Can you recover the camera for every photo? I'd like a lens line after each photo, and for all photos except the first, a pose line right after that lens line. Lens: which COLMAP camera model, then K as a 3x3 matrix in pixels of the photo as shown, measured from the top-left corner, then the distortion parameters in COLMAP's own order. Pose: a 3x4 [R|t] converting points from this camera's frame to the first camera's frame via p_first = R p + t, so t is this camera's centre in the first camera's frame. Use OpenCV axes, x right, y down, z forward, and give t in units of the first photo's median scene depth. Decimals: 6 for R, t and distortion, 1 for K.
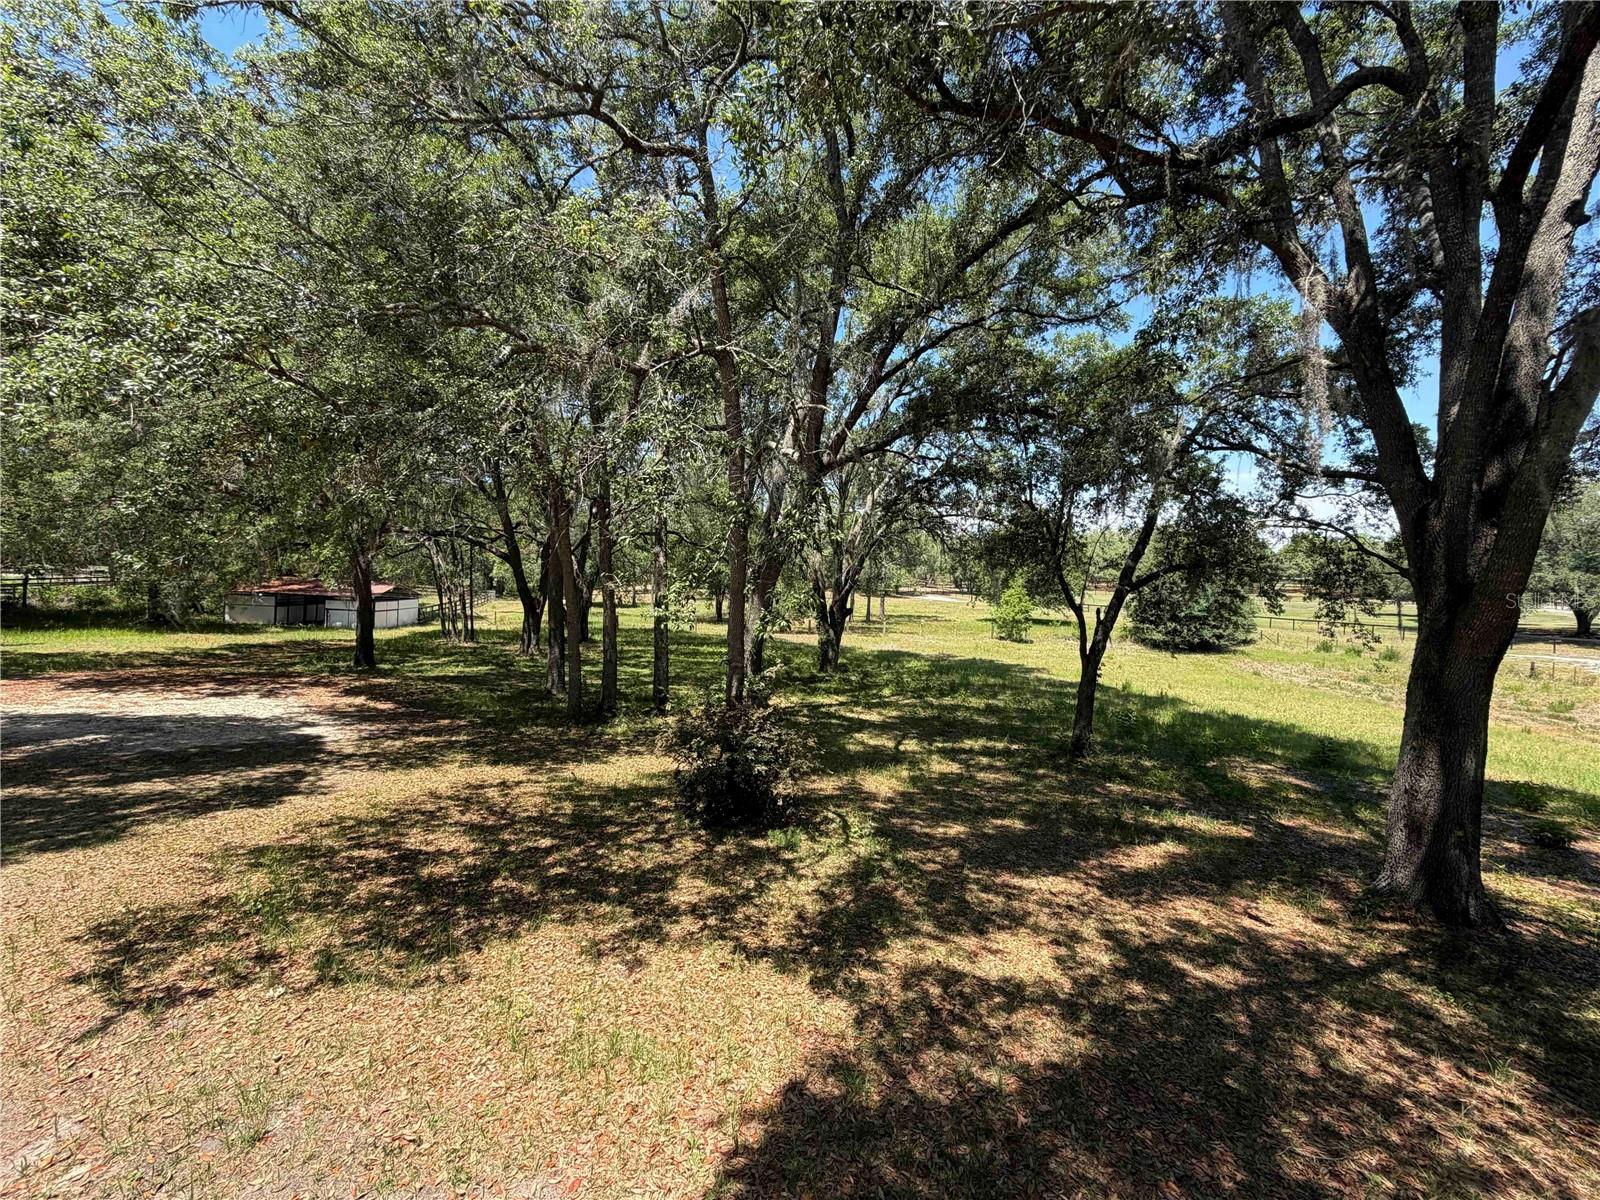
lens RADIAL K [[639.1, 0, 796.5], [0, 639.1, 603.7], [0, 0, 1]] dist [-0.003801, -0.000258]
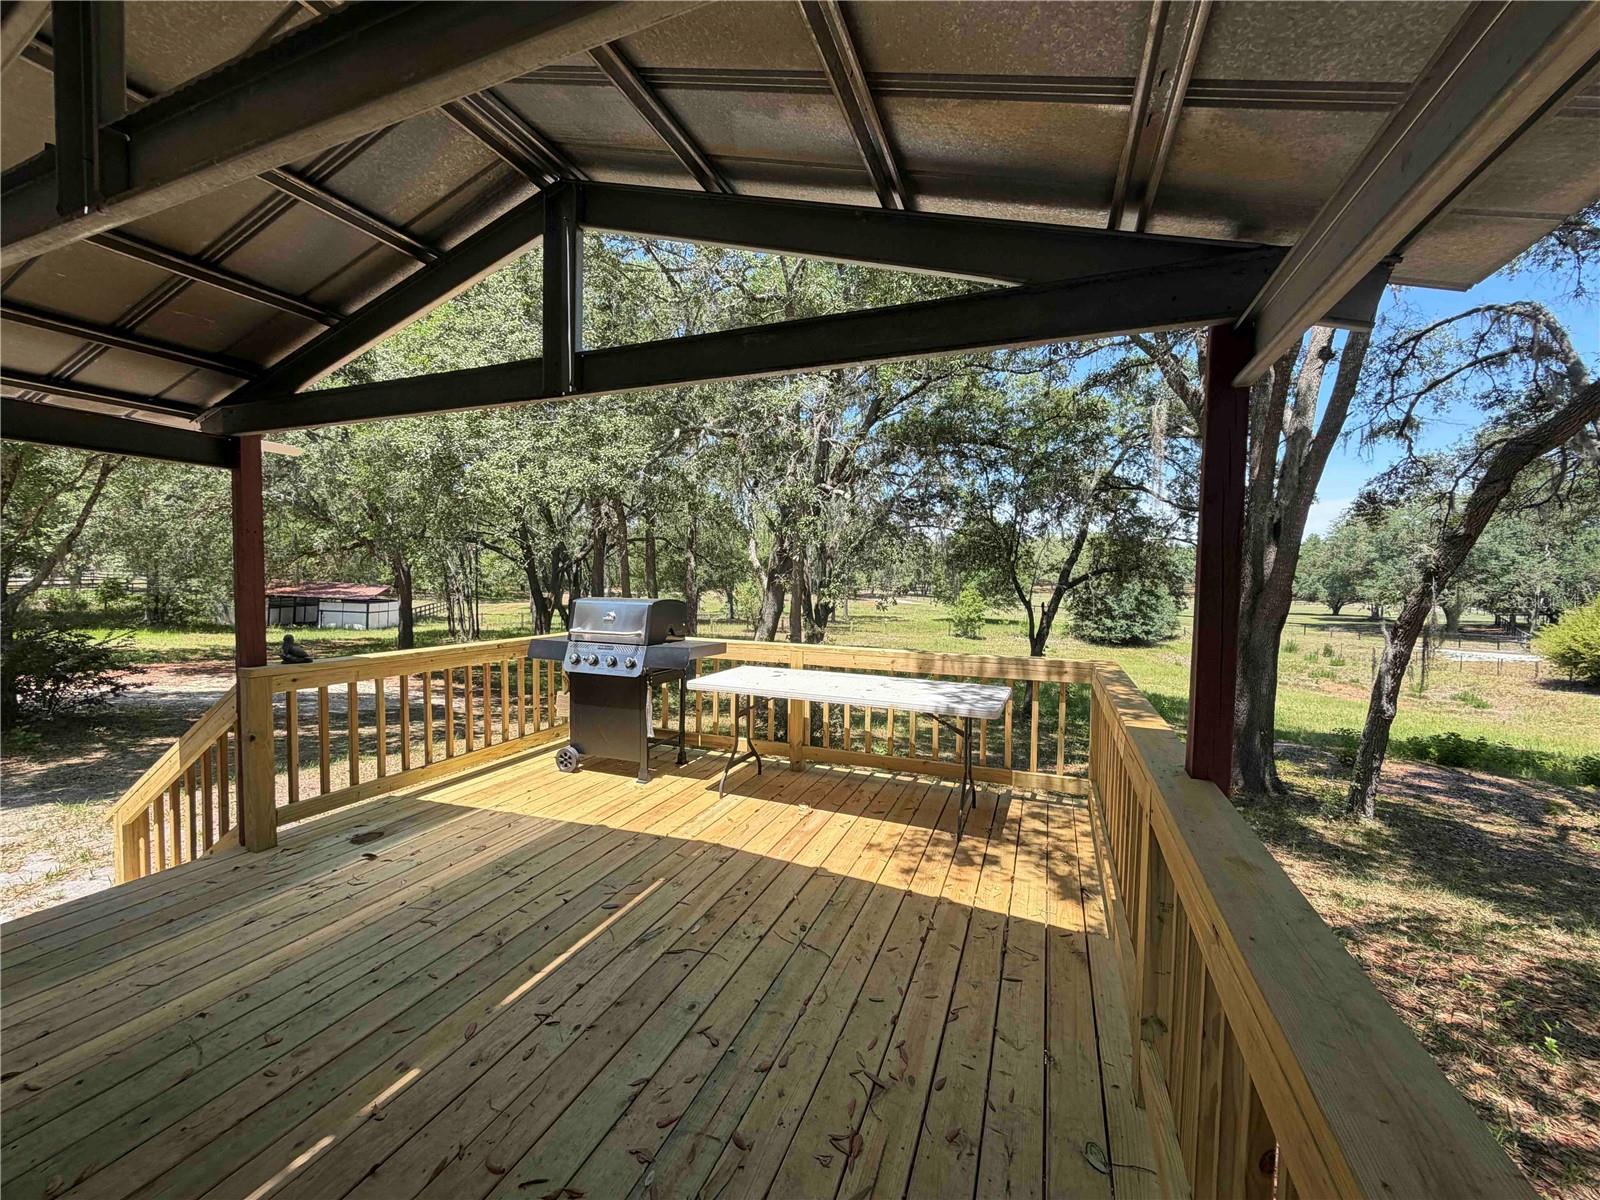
lens RADIAL K [[639.1, 0, 798.7], [0, 639.1, 600.9], [0, 0, 1]] dist [-0.003801, -0.000258]
pose [[0.997108, -0.002679, 0.075953, -0.064315], [0.003440, 0.999945, -0.009888, 0.008426], [-0.075922, 0.010121, 0.997062, -0.136058]]
